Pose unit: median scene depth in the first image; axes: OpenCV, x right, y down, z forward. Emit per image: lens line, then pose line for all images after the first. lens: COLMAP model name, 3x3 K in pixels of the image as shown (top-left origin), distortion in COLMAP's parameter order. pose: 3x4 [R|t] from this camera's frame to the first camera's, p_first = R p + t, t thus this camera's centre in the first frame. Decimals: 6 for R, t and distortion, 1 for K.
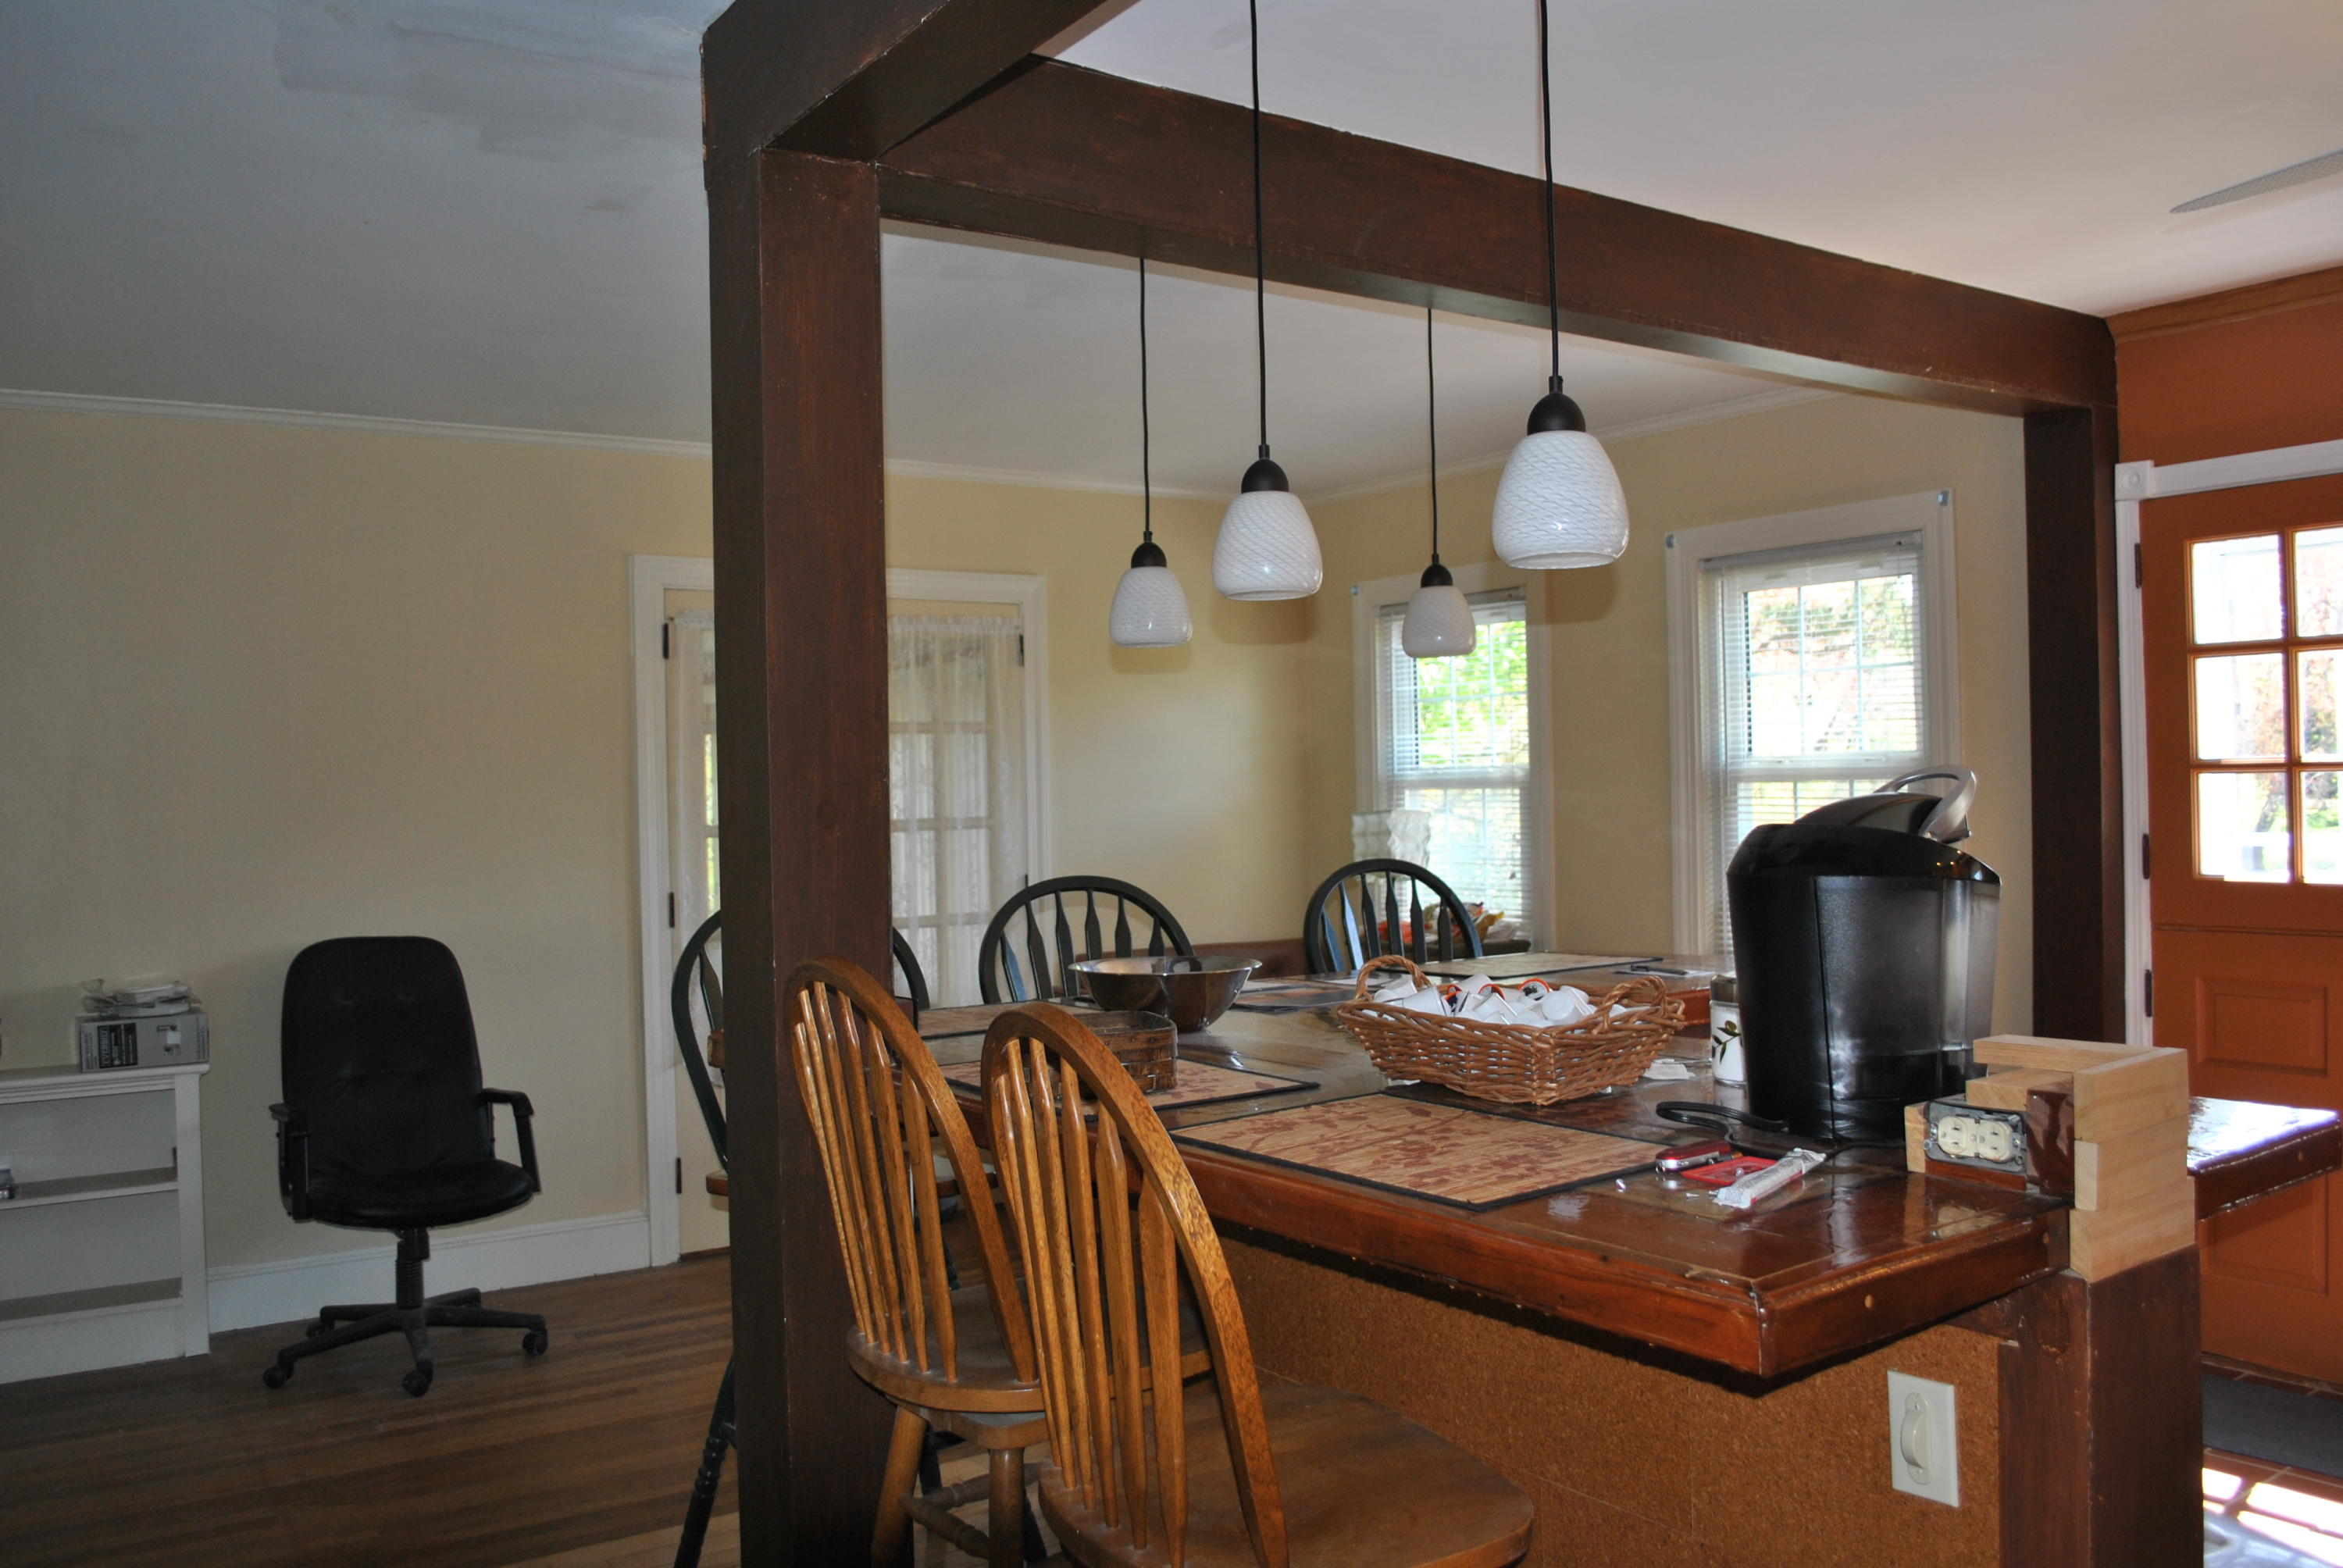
lens RADIAL K [[1848.8, 0, 1166.9], [0, 1848.8, 790.3], [0, 0, 1]] dist [-0.083772, 0.010473]
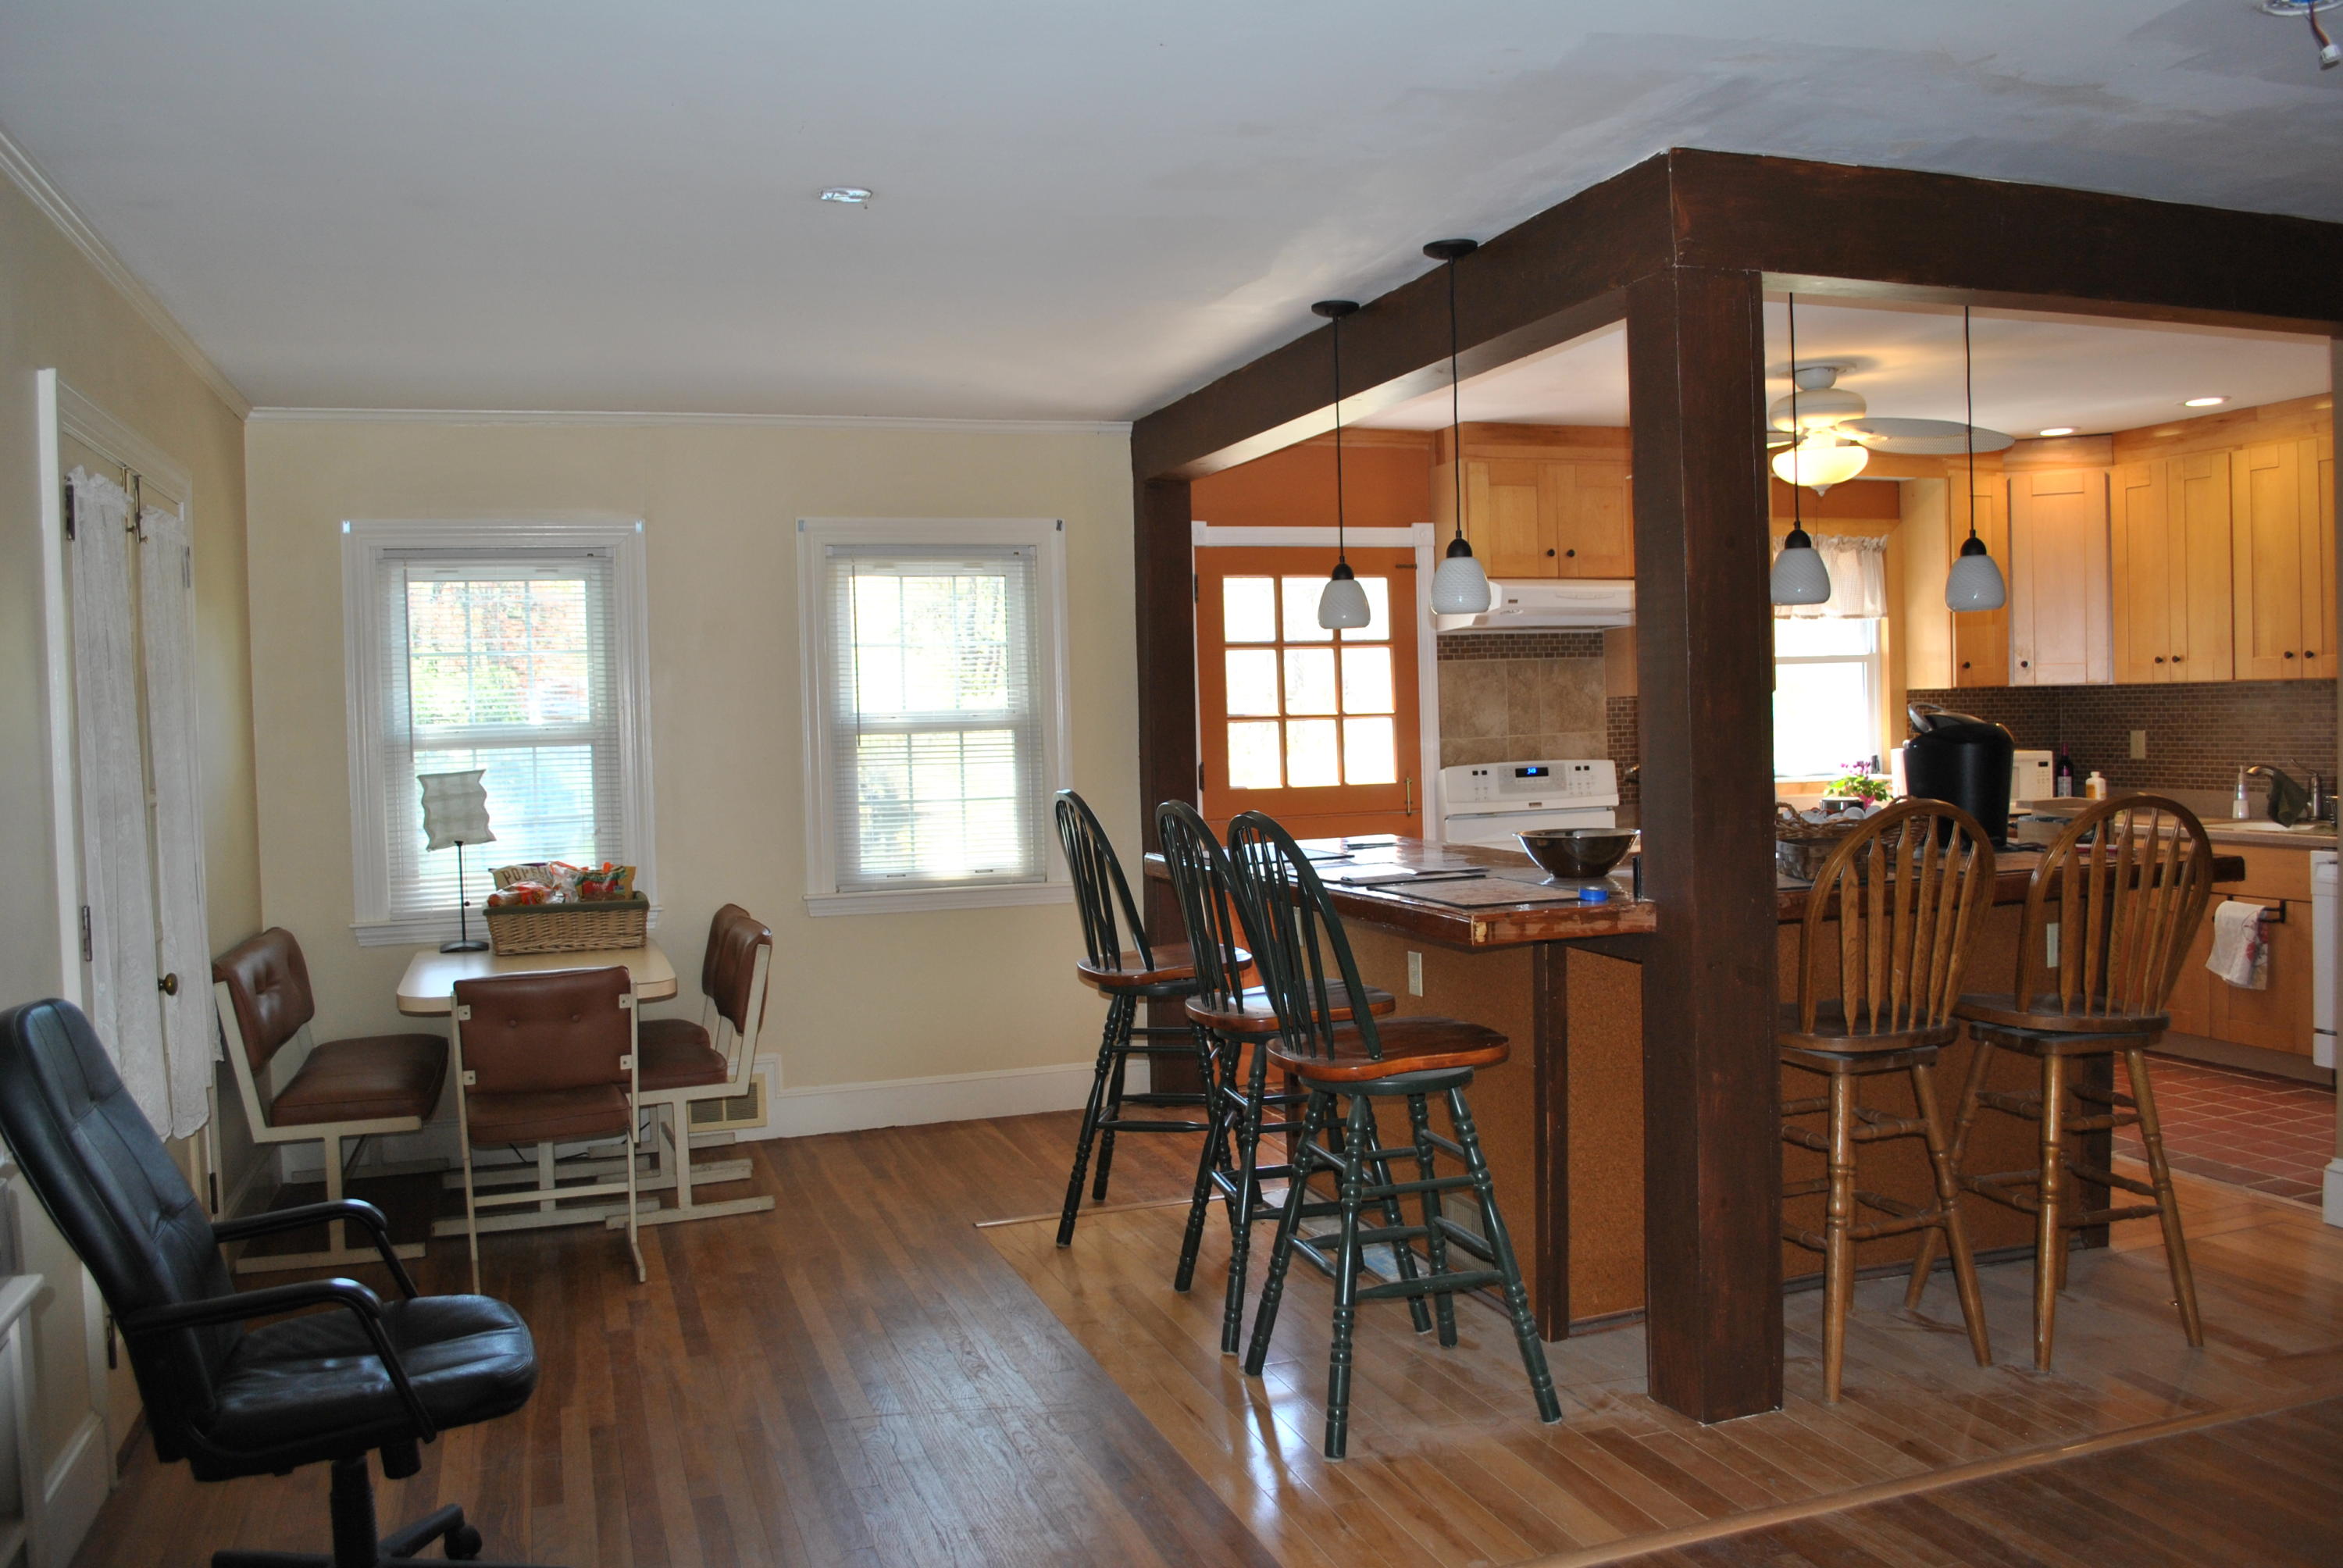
lens RADIAL K [[1848.8, 0, 1171.2], [0, 1848.8, 780.8], [0, 0, 1]] dist [-0.083772, 0.010473]
pose [[0.287328, -0.021222, 0.957597, -1.007480], [0.021589, 0.999644, 0.015676, 0.014985], [-0.957589, 0.016169, 0.287684, 0.582823]]
